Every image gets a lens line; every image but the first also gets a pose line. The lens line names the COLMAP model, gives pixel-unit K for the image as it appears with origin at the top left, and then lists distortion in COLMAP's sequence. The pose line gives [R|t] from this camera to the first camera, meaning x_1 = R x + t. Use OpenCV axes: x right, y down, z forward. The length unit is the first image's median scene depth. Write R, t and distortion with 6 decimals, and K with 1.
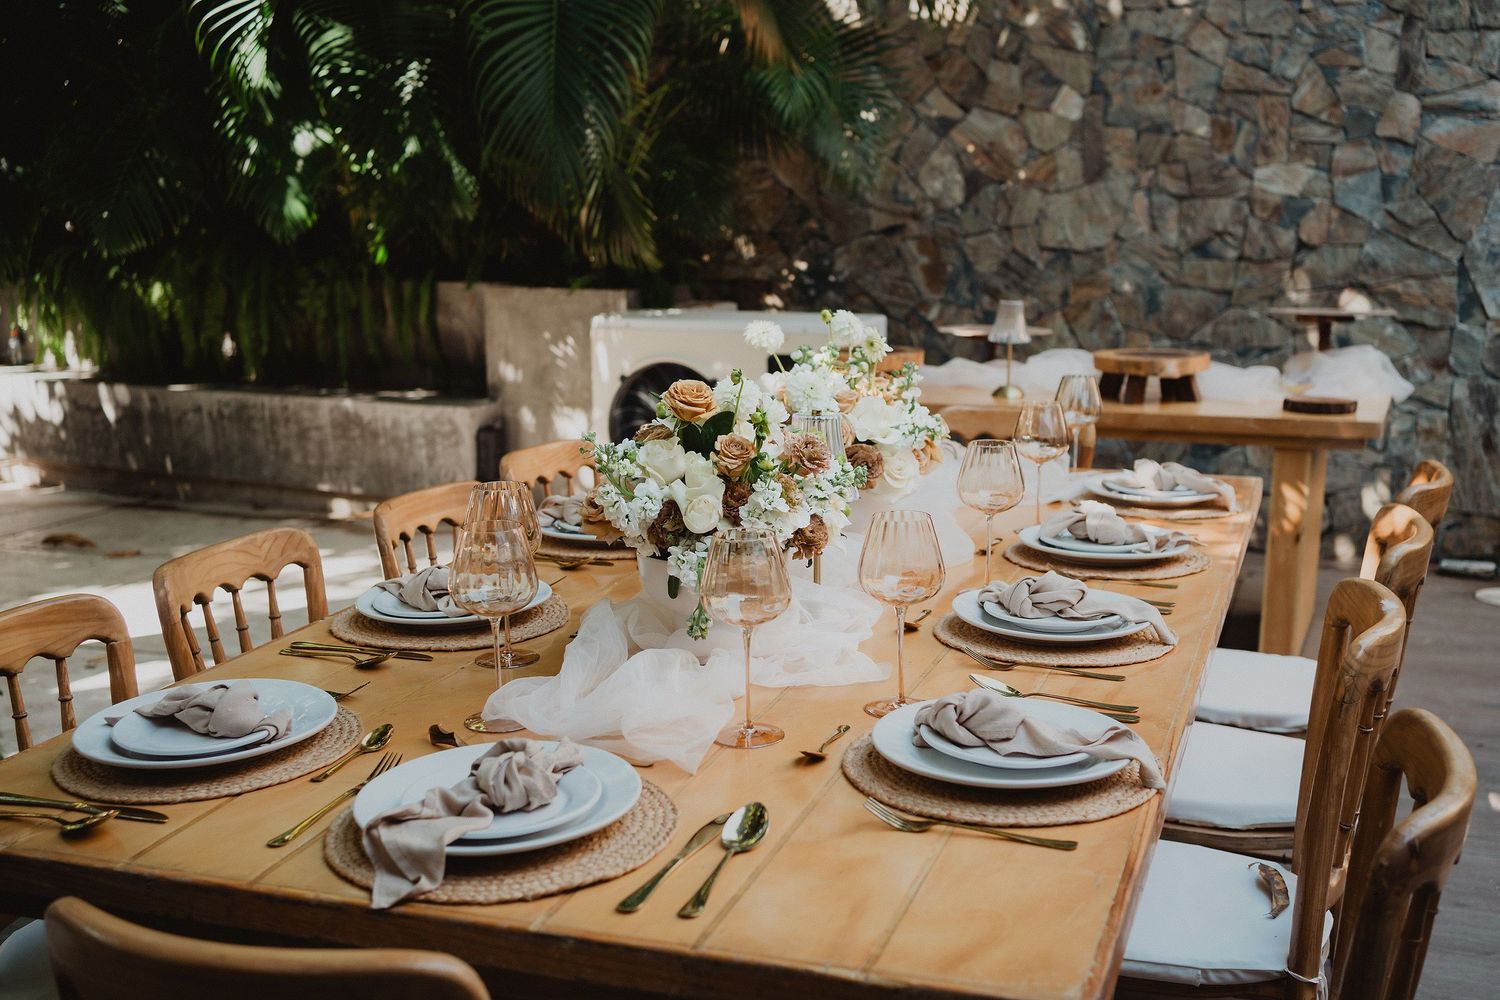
lens RADIAL K [[1518.6, 0, 767.9], [0, 1518.6, 490.5], [0, 0, 1]] dist [0.012275, 0.000000]
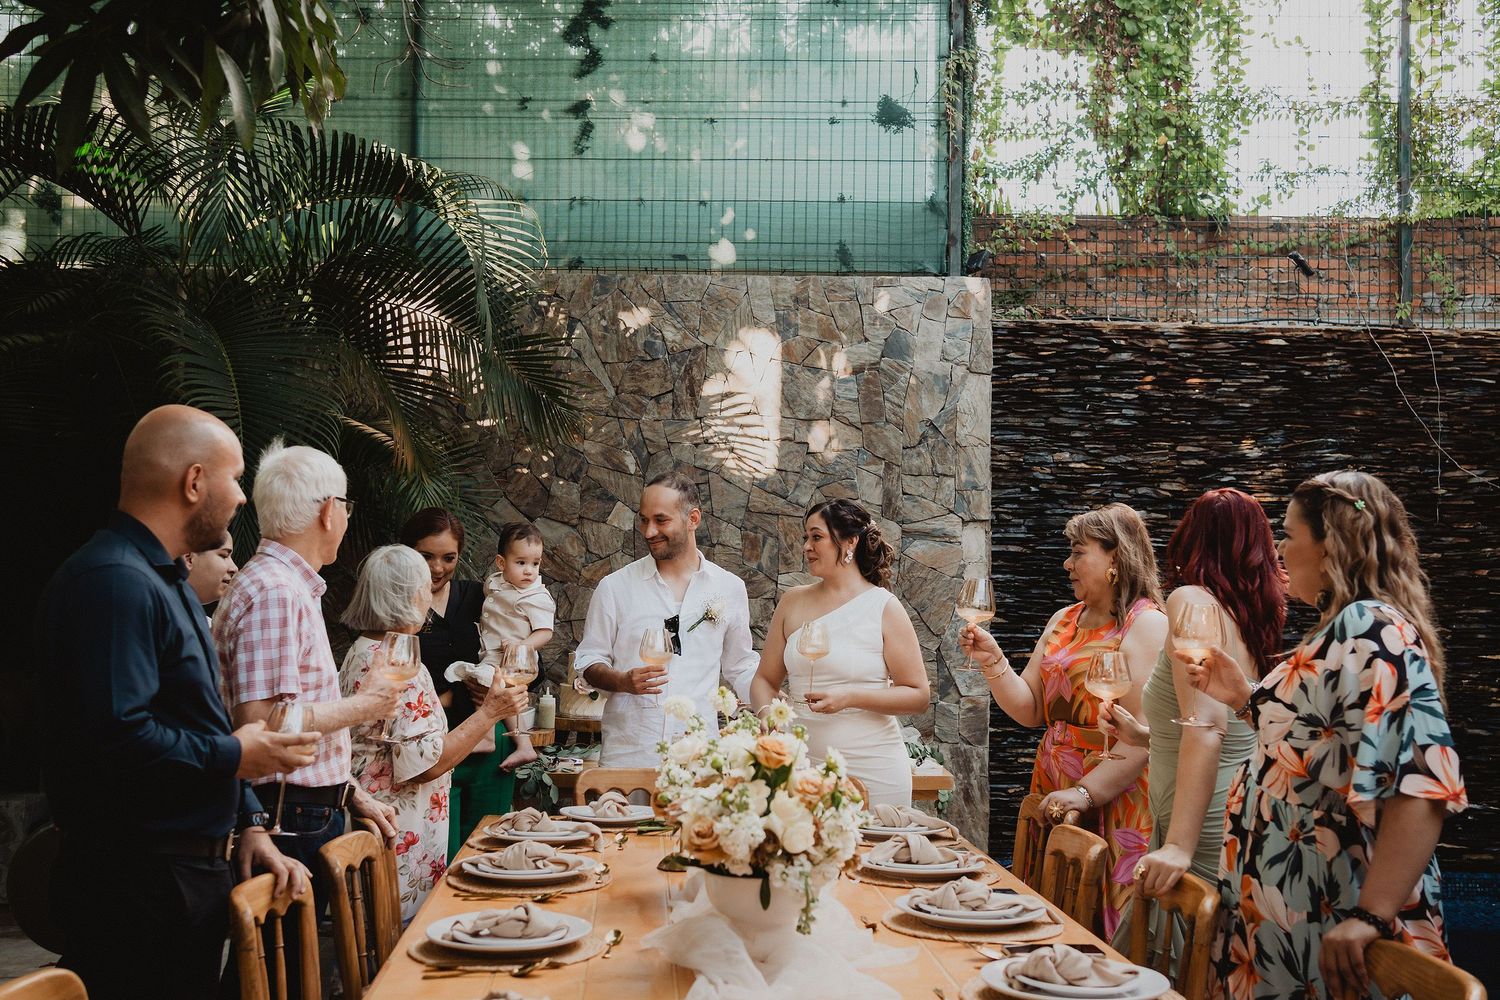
lens RADIAL K [[1518.6, 0, 699.9], [0, 1518.6, 519.0], [0, 0, 1]] dist [0.012275, 0.000000]
pose [[0.918439, 0.034971, 0.394014, -0.212946], [0.058304, 0.973237, -0.222285, 0.011098], [-0.391242, 0.227128, 0.891820, -0.068587]]
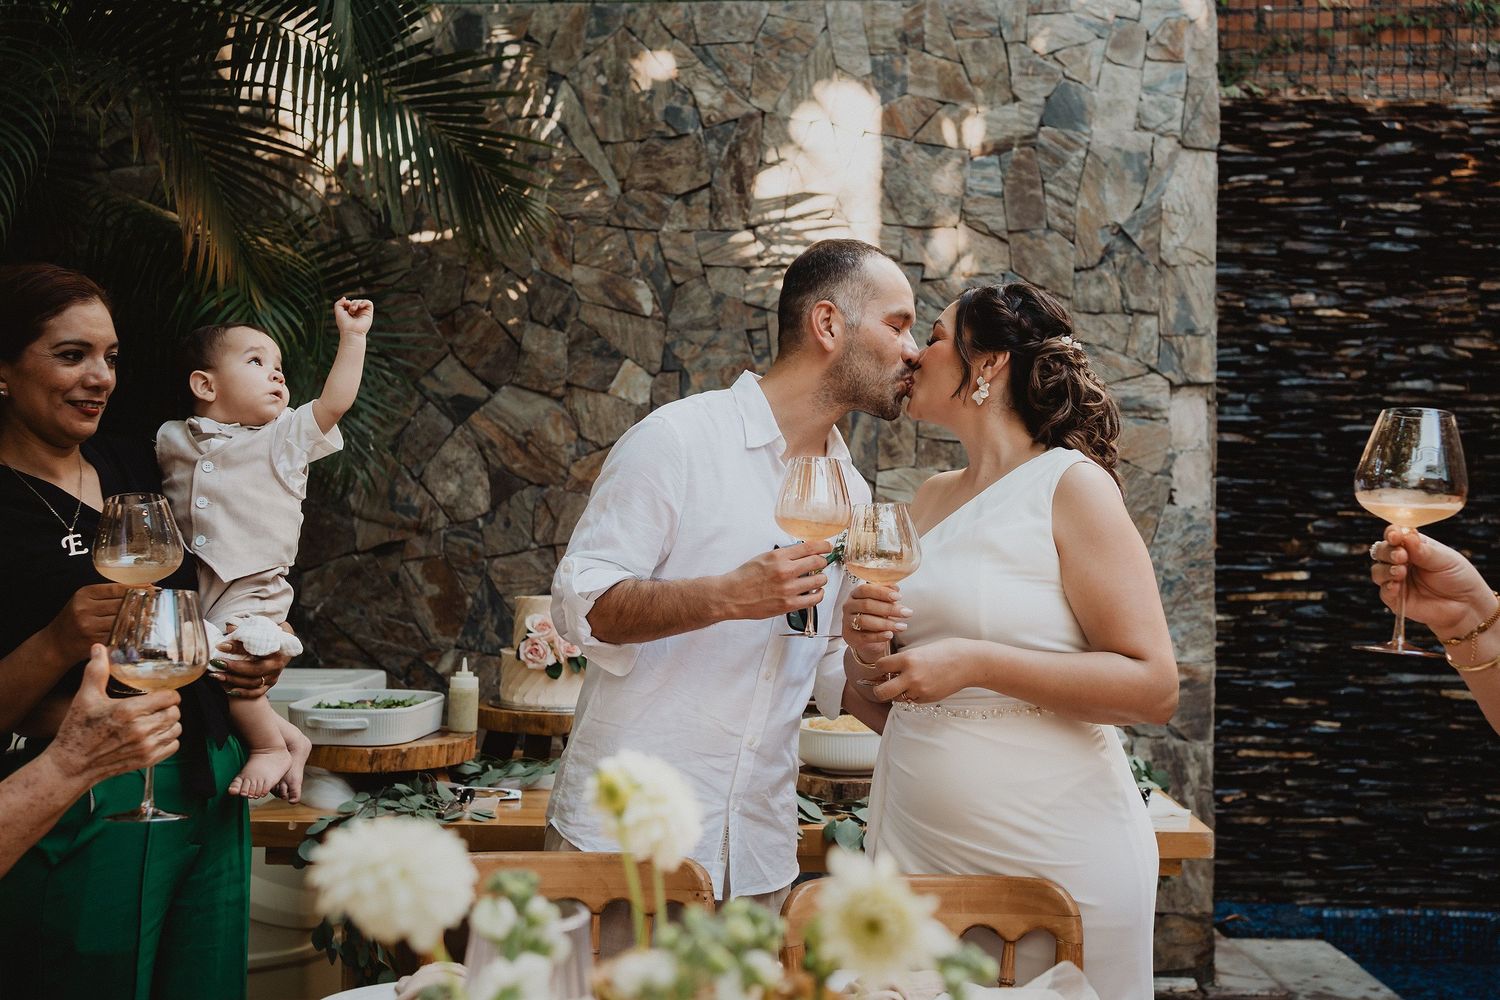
lens RADIAL K [[1518.6, 0, 753.2], [0, 1518.6, 499.4], [0, 0, 1]] dist [0.012275, 0.000000]
pose [[0.931935, 0.020588, 0.362042, -0.017799], [0.055078, 0.978767, -0.197436, -0.047778], [-0.358419, 0.203938, 0.911013, 0.312526]]
